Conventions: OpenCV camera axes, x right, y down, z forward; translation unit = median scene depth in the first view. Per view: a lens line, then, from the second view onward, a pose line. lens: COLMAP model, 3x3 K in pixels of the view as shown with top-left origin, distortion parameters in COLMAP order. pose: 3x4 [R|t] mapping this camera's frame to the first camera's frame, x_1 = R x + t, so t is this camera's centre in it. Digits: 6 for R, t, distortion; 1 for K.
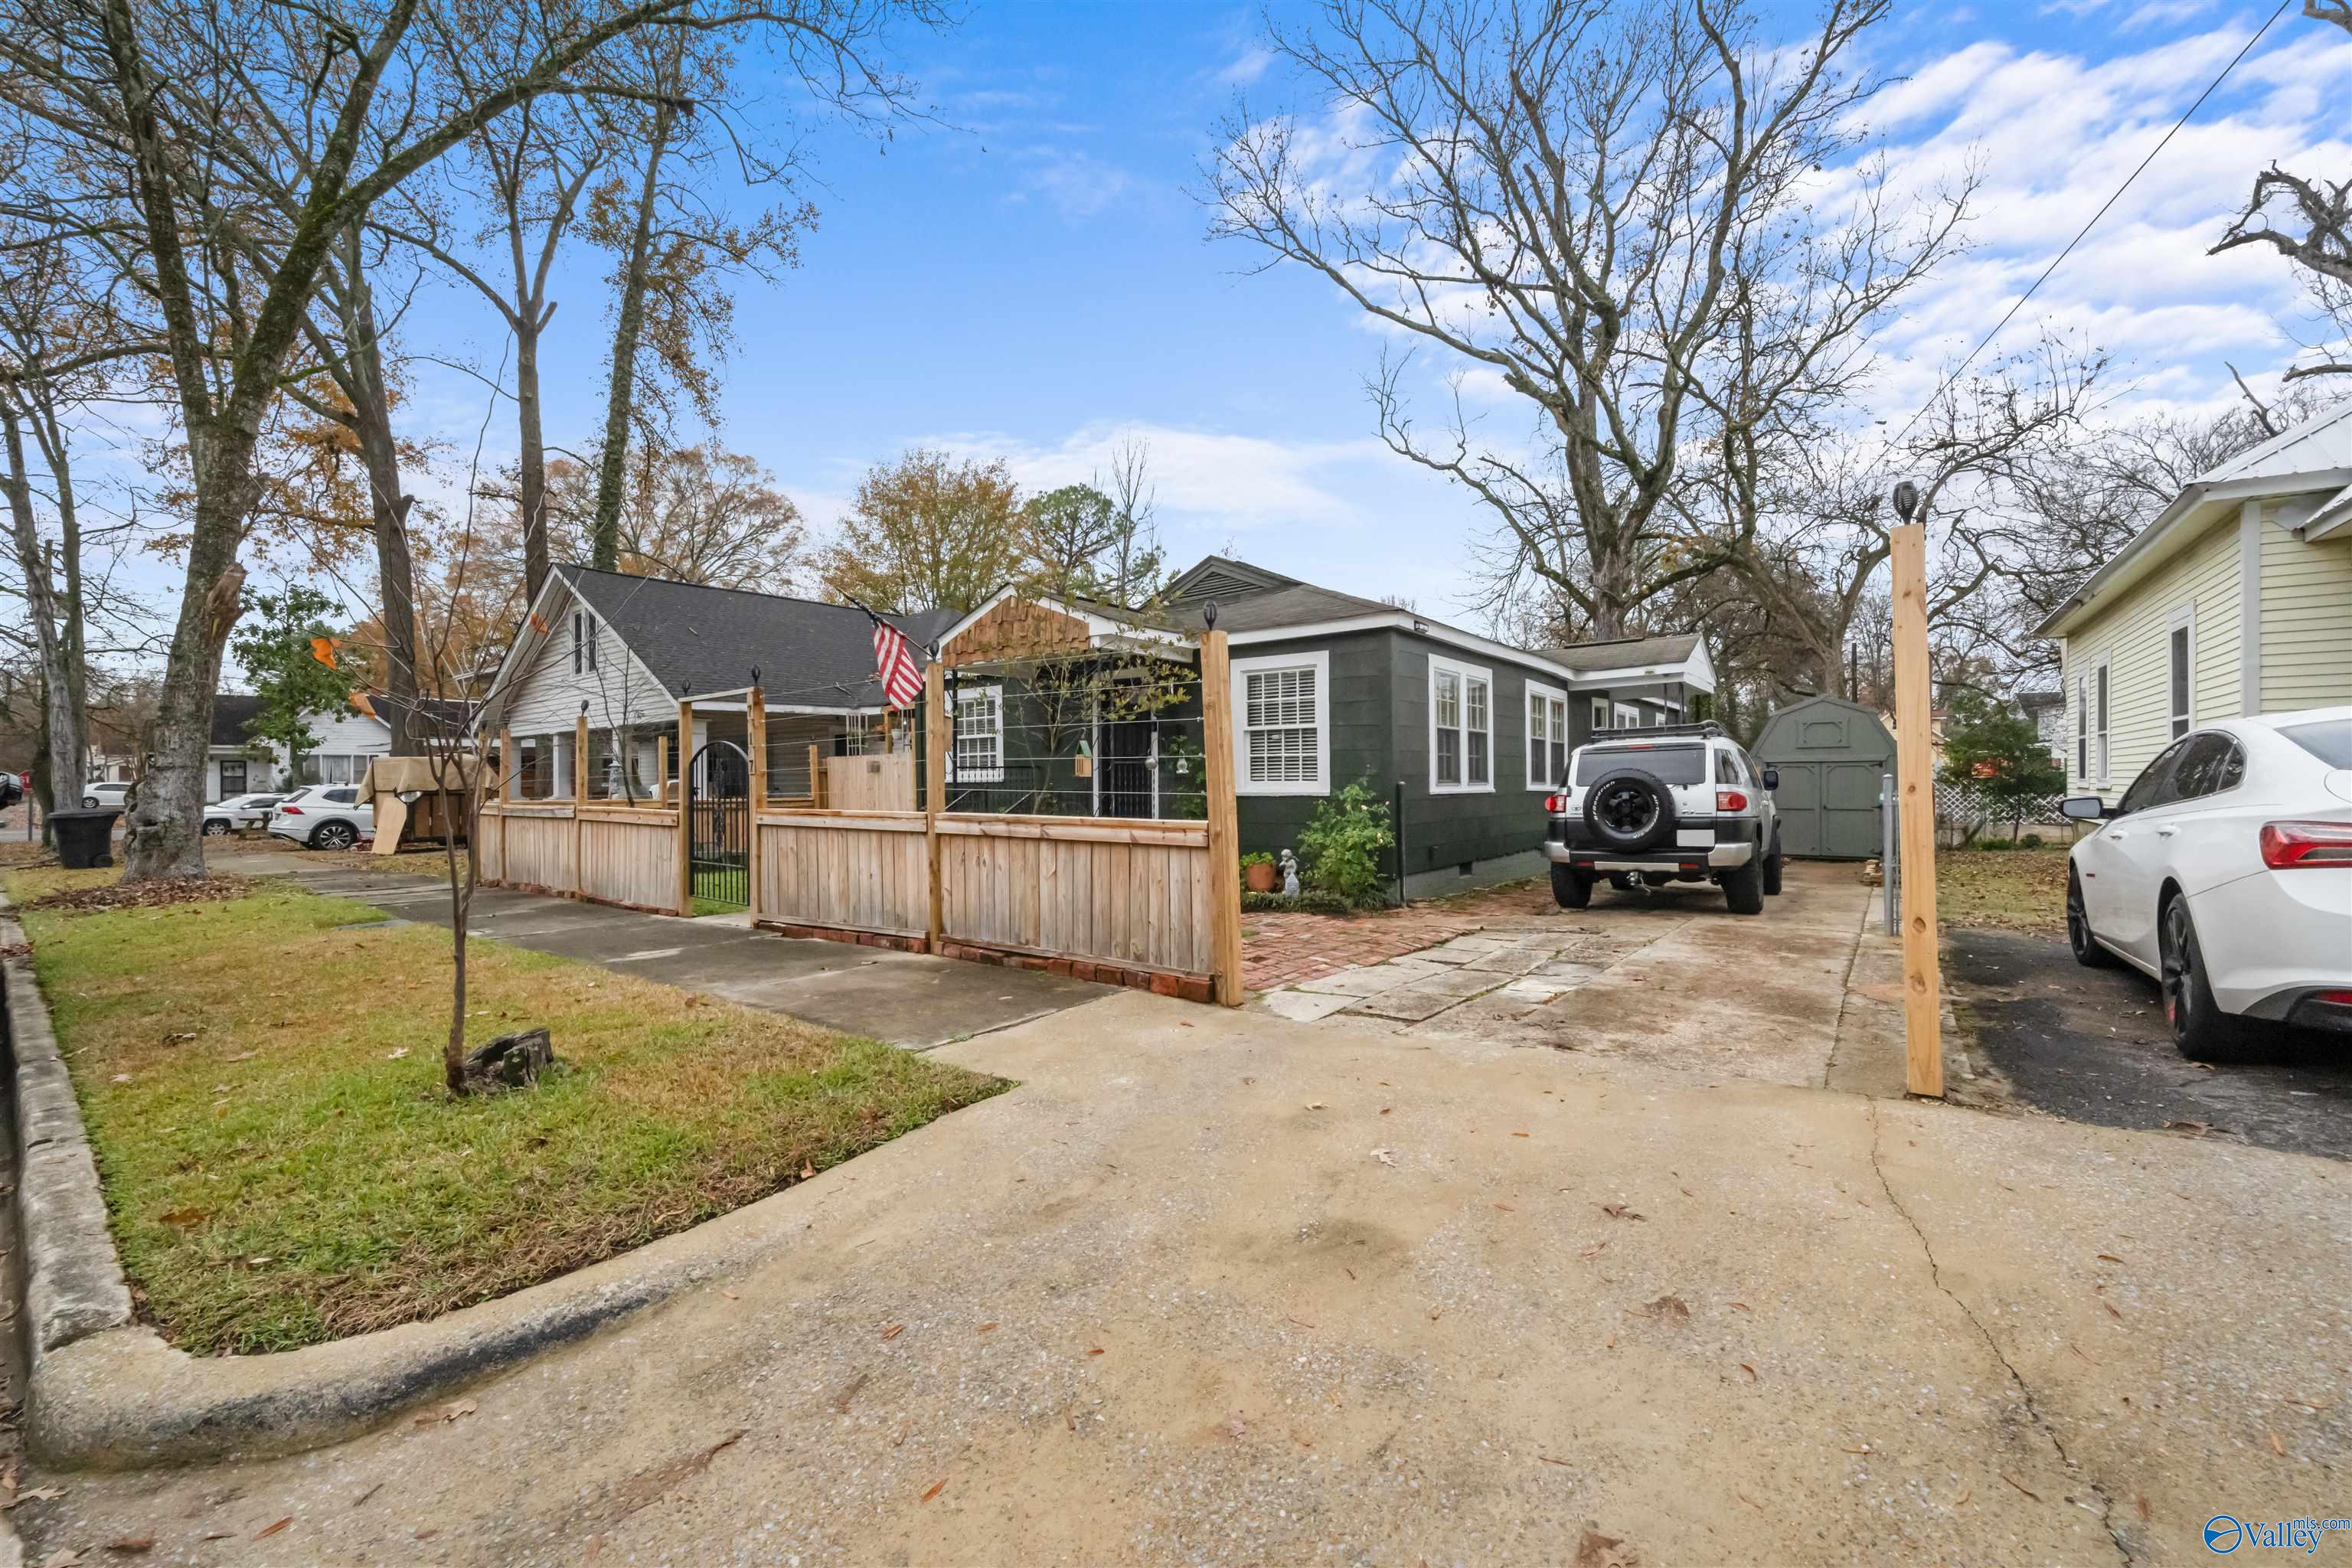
lens RADIAL K [[920.9, 0, 1179.8], [0, 920.9, 785.5], [0, 0, 1]] dist [0.000083, 0.000090]
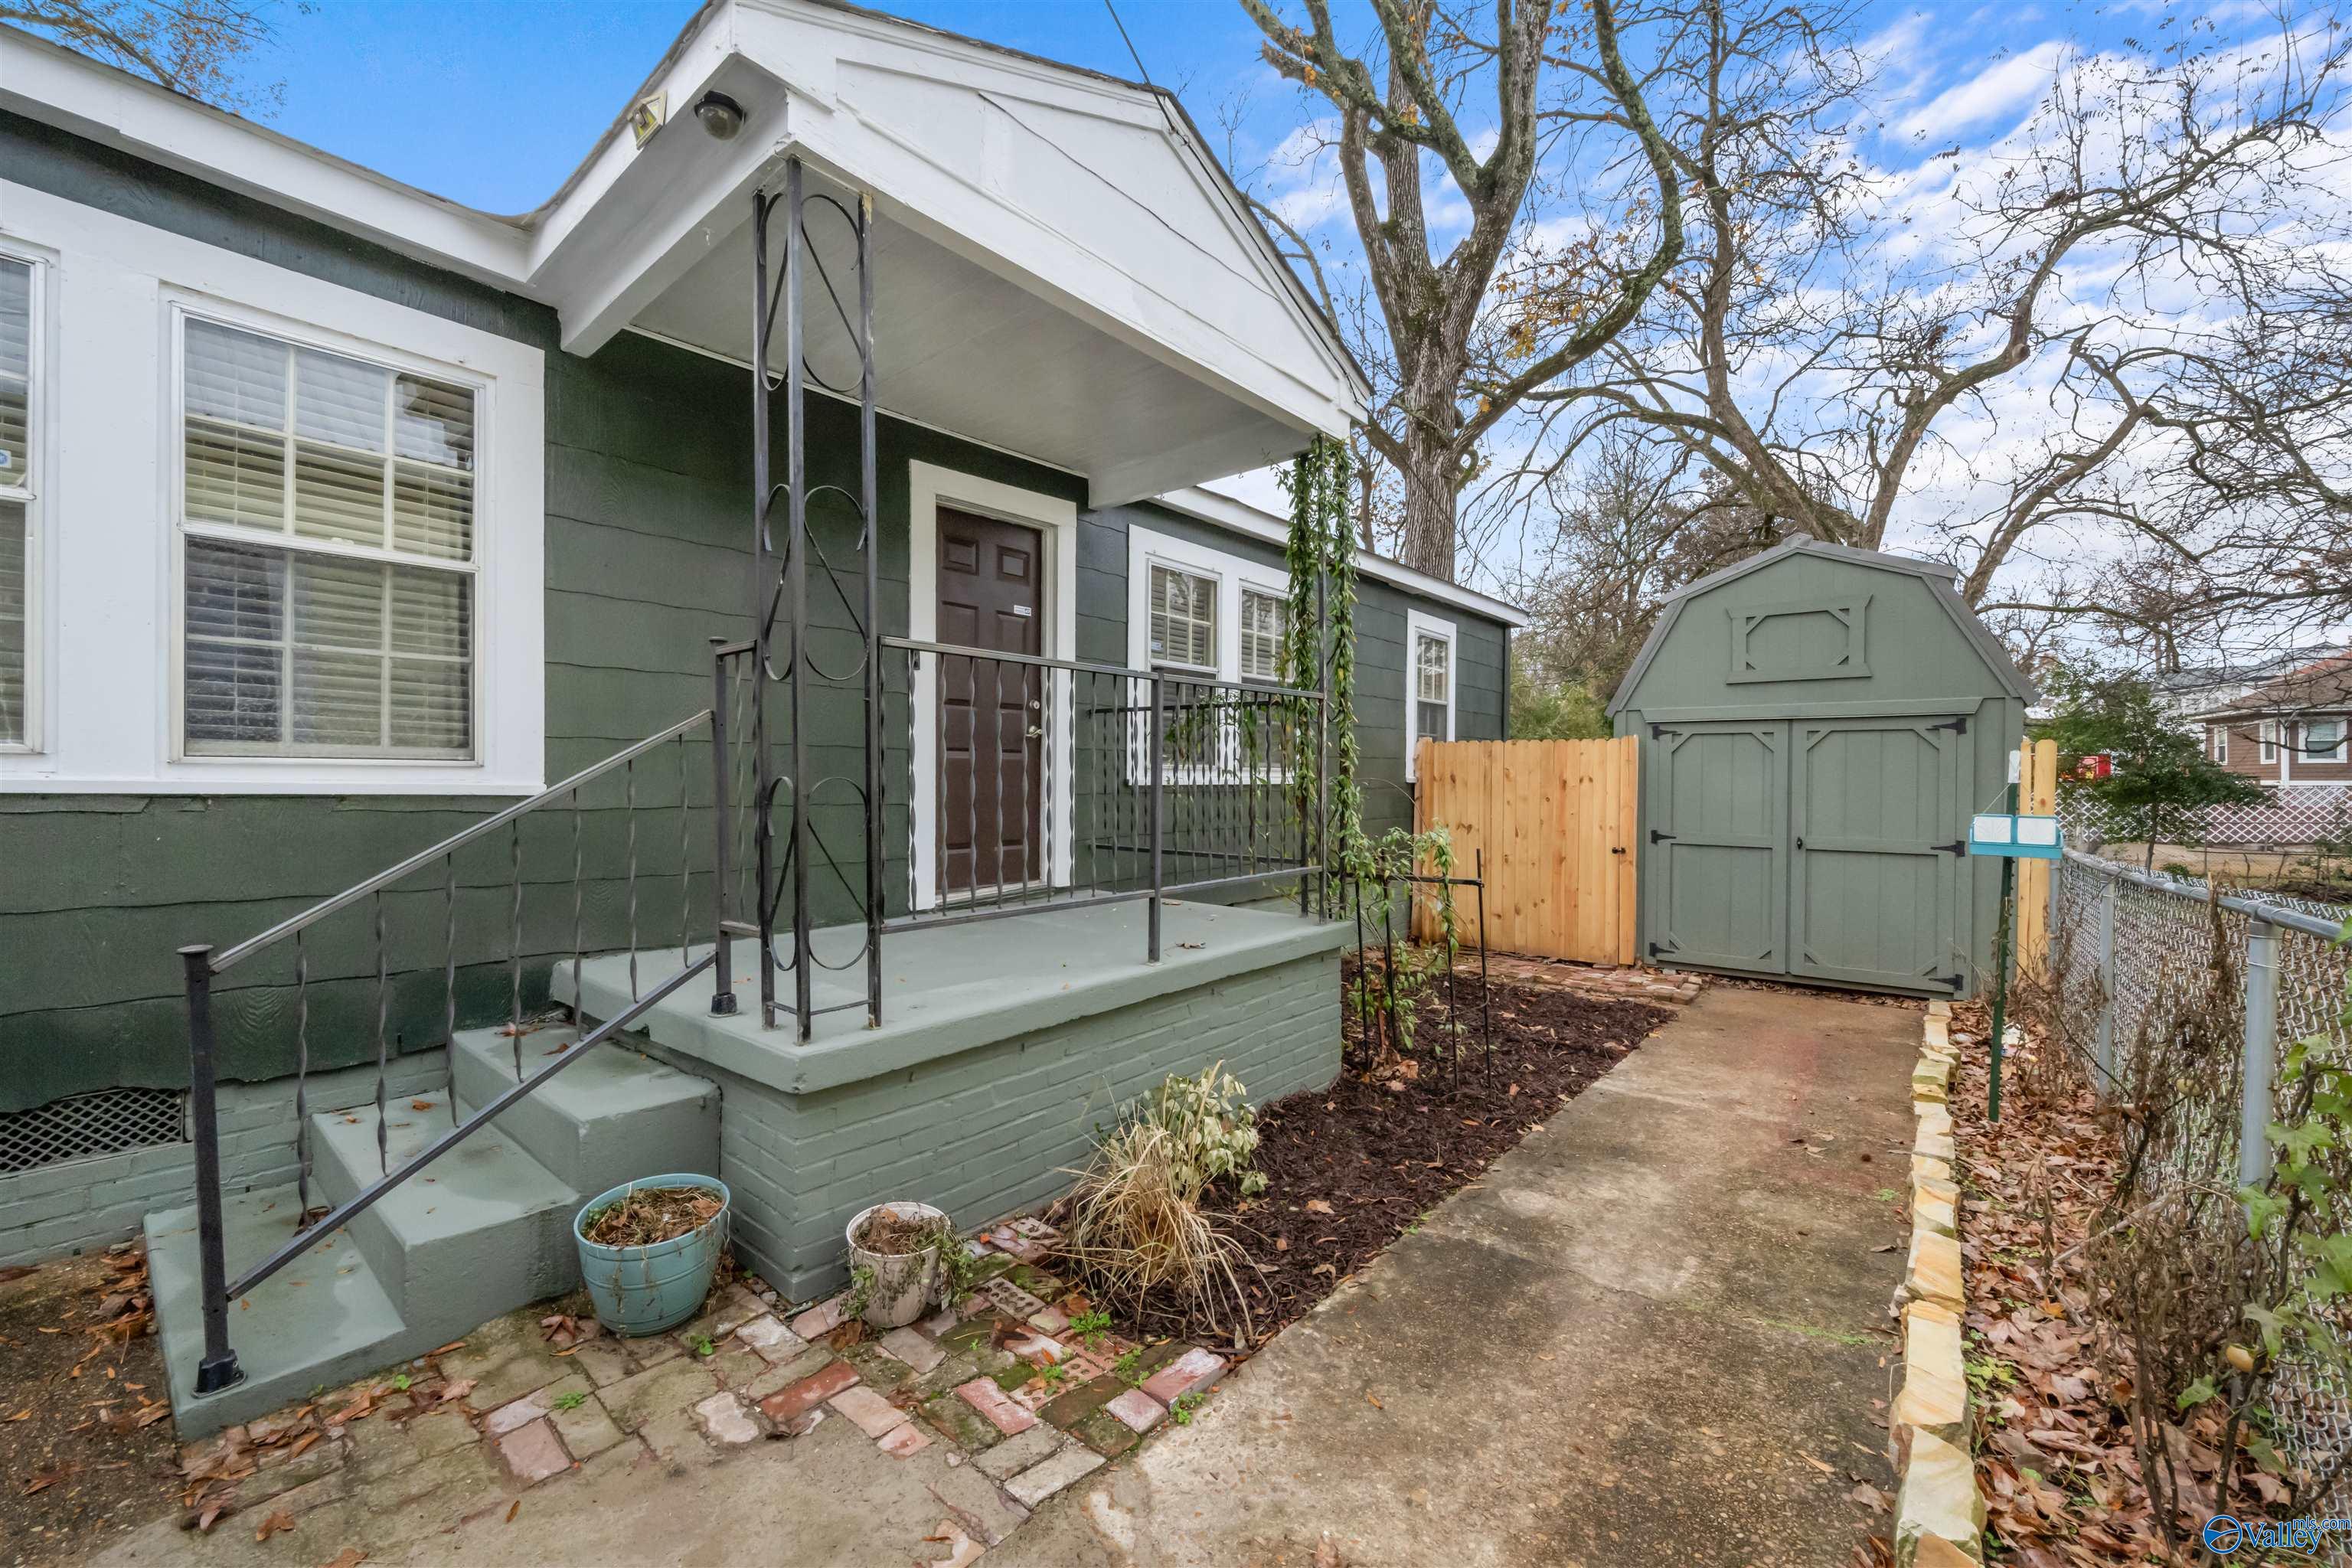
lens RADIAL K [[920.9, 0, 1173.3], [0, 920.9, 787.2], [0, 0, 1]] dist [0.000083, 0.000090]
pose [[0.999046, 0.011354, -0.042161, 0.300393], [-0.011226, 0.999932, 0.003271, 0.005107], [0.042195, -0.002795, 0.999105, 0.396770]]
